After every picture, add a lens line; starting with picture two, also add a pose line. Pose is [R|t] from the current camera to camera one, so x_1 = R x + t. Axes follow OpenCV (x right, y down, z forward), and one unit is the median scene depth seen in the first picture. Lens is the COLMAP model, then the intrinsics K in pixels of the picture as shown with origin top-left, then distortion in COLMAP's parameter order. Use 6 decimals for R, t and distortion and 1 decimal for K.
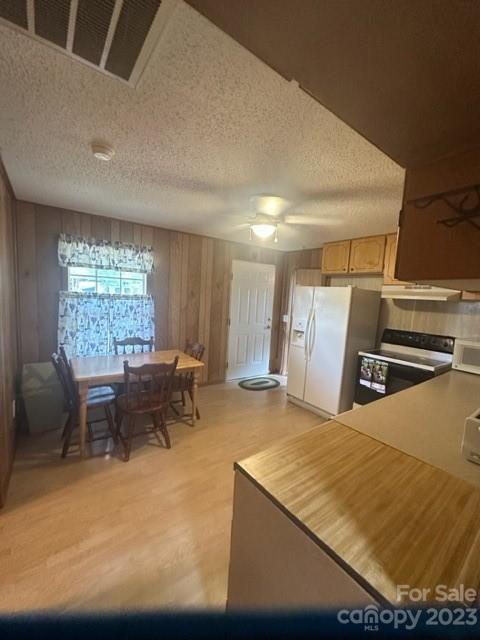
lens RADIAL K [[256.6, 0, 240.4], [0, 256.6, 319.7], [0, 0, 1]] dist [0.001460, 0.000228]
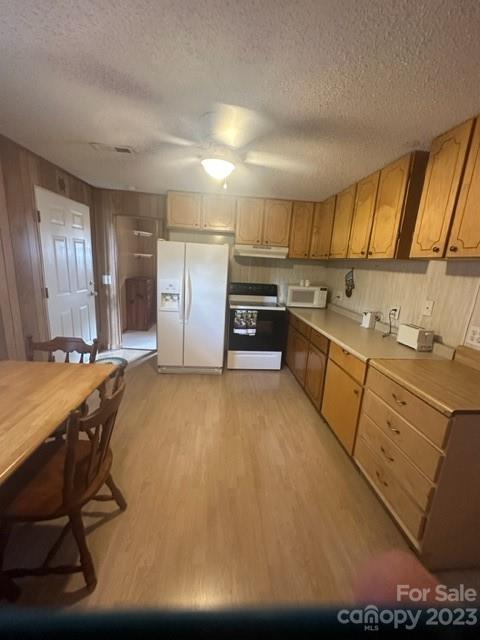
lens RADIAL K [[256.6, 0, 239.2], [0, 256.6, 319.1], [0, 0, 1]] dist [0.001460, 0.000228]
pose [[0.534808, -0.206601, 0.819327, -0.450321], [0.051844, 0.975844, 0.212228, -0.053461], [-0.843382, -0.071024, 0.532600, 0.383863]]
